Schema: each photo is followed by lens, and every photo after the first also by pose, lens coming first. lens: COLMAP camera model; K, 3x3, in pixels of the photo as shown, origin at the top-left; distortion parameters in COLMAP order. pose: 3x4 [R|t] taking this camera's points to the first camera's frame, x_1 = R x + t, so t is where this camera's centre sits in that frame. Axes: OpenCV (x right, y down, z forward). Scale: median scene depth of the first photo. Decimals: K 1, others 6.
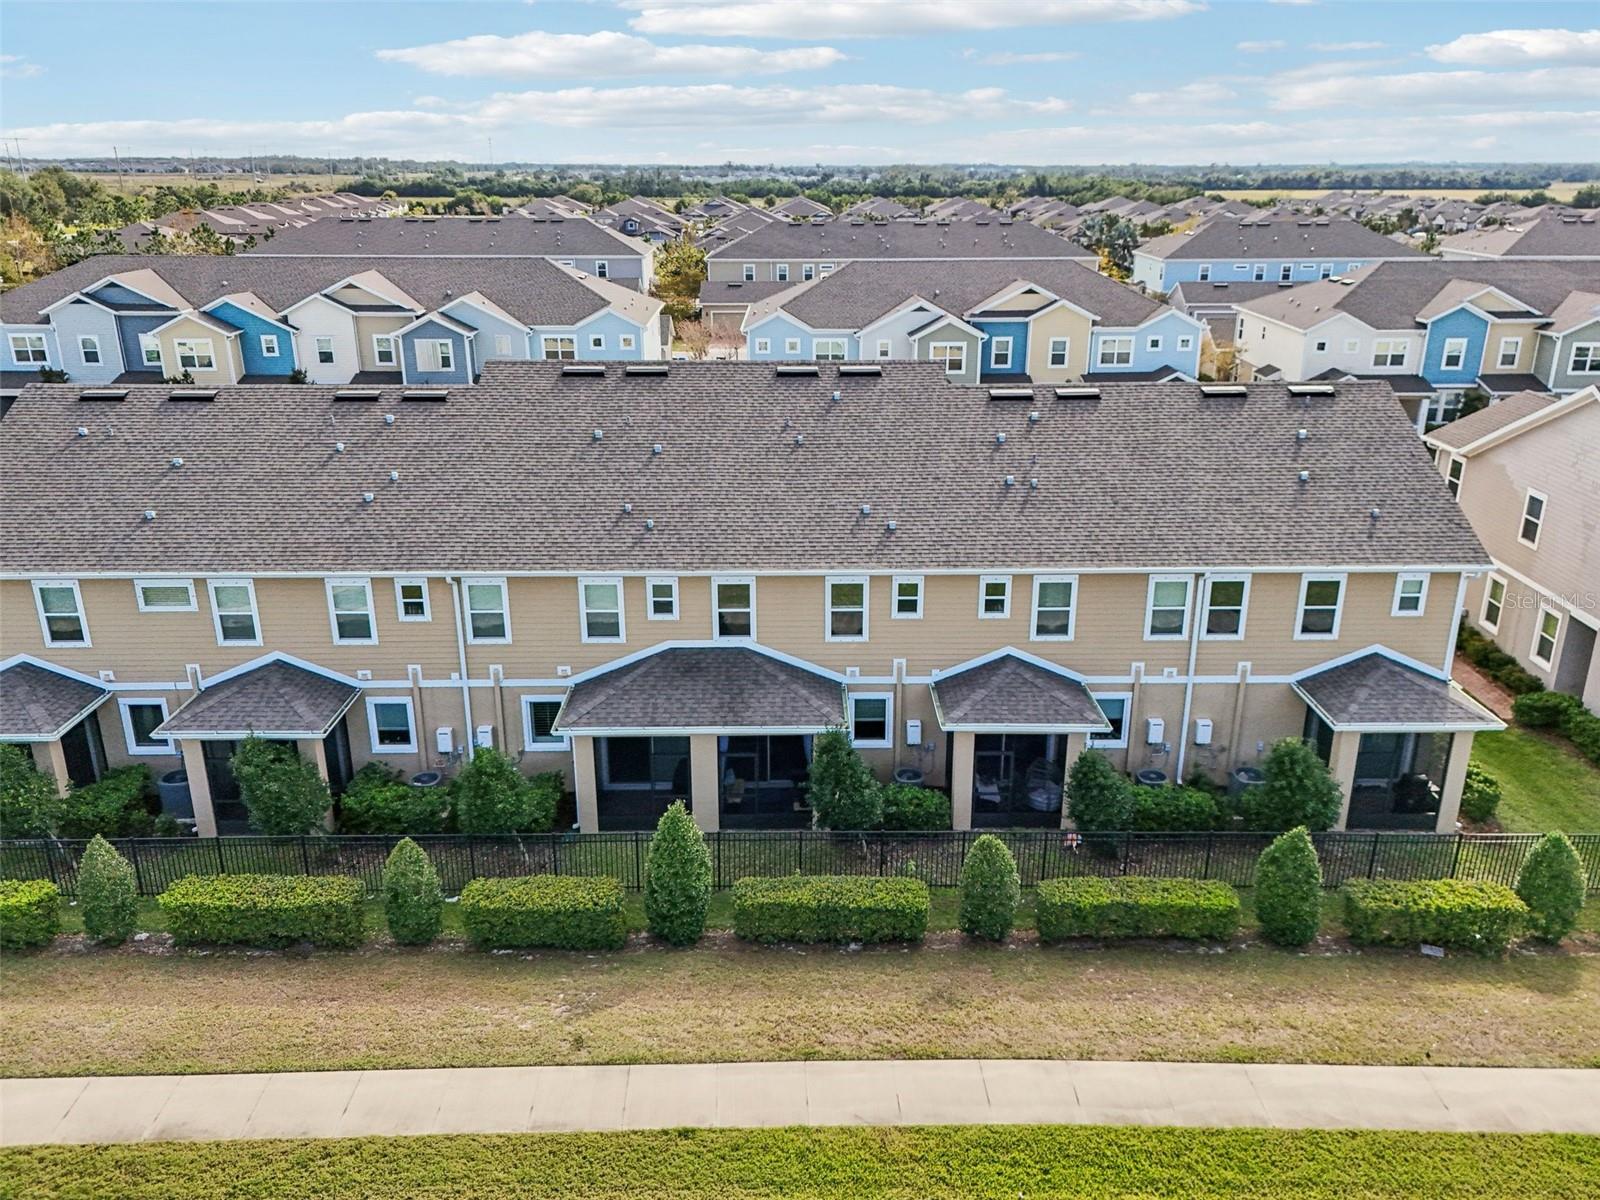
lens RADIAL K [[1233.6, 0, 792.6], [0, 1233.6, 589.8], [0, 0, 1]] dist [0.064022, -0.050739]
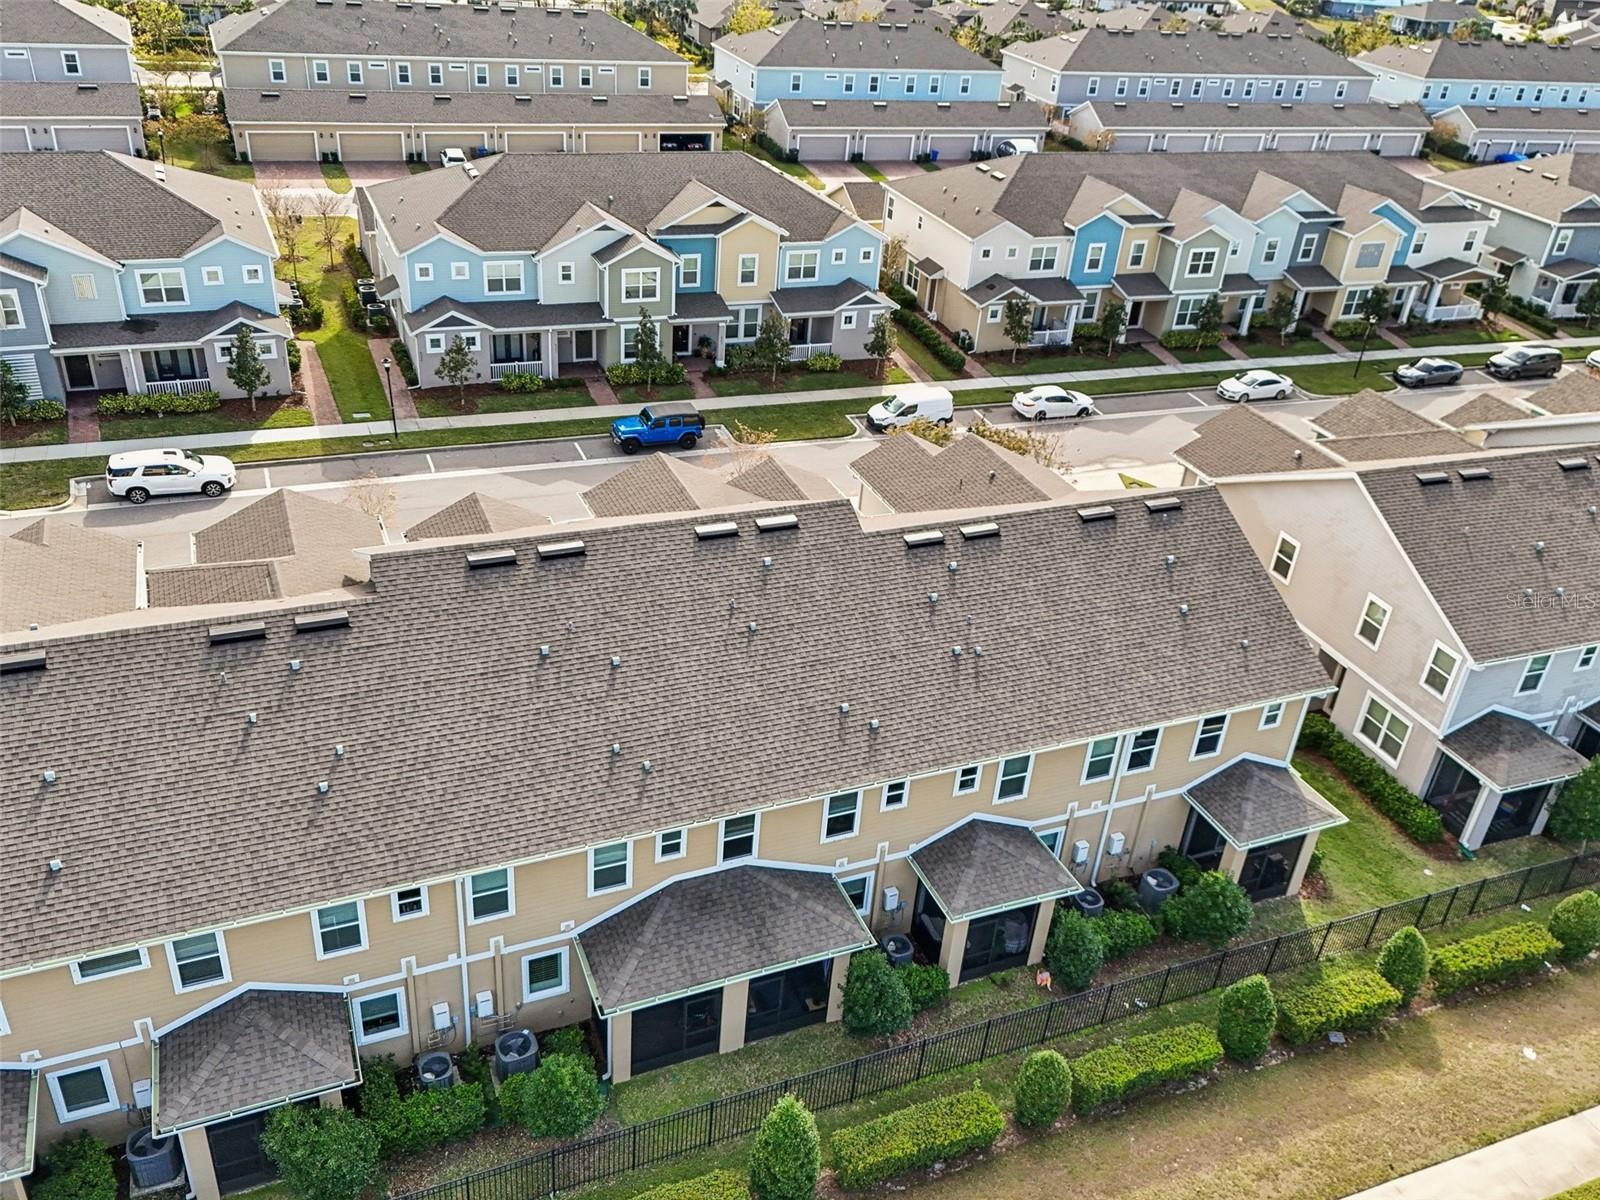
lens RADIAL K [[1328.2, 0, 808.2], [0, 1328.2, 600.7], [0, 0, 1]] dist [0.065850, -0.045708]
pose [[0.920617, -0.131157, 0.367781, -0.357425], [0.051650, 0.974526, 0.218246, -0.391117], [-0.387036, -0.181926, 0.903939, 0.039040]]
